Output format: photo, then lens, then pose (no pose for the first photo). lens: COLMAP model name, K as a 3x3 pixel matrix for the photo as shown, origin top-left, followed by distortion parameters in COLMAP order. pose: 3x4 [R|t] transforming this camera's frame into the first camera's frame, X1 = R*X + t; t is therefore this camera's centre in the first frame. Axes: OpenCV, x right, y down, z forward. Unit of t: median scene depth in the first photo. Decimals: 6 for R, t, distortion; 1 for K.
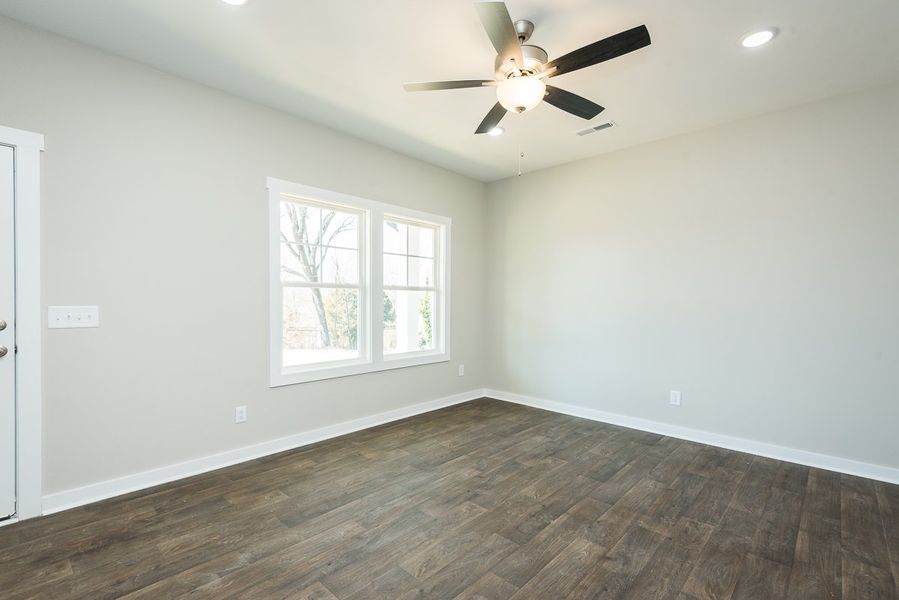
lens RADIAL K [[417.1, 0, 445.5], [0, 417.1, 303.9], [0, 0, 1]] dist [0.022718, -0.005153]
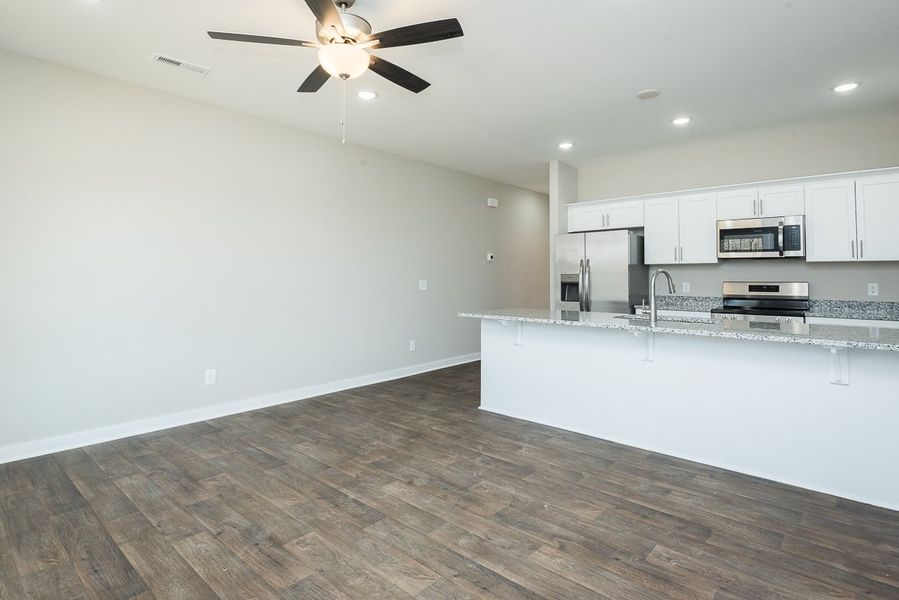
lens RADIAL K [[454.8, 0, 466.5], [0, 454.8, 261.8], [0, 0, 1]] dist [-0.004315, -0.001688]
pose [[-0.056389, 0.027663, 0.998026, -0.752744], [0.006093, 0.999607, -0.027362, -0.009526], [-0.998390, 0.004538, -0.056536, 0.689771]]
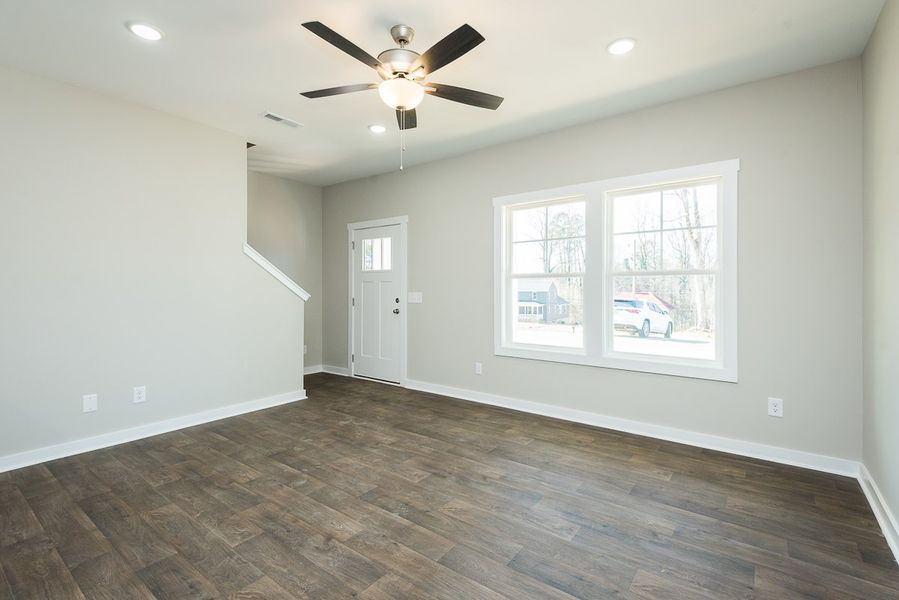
lens RADIAL K [[417.1, 0, 457.8], [0, 417.1, 291.2], [0, 0, 1]] dist [0.022718, -0.005153]
pose [[0.108345, -0.001888, -0.994112, 1.089474], [-0.010549, 0.999940, -0.003049, 0.002396], [0.994057, 0.010817, 0.108319, 0.908253]]
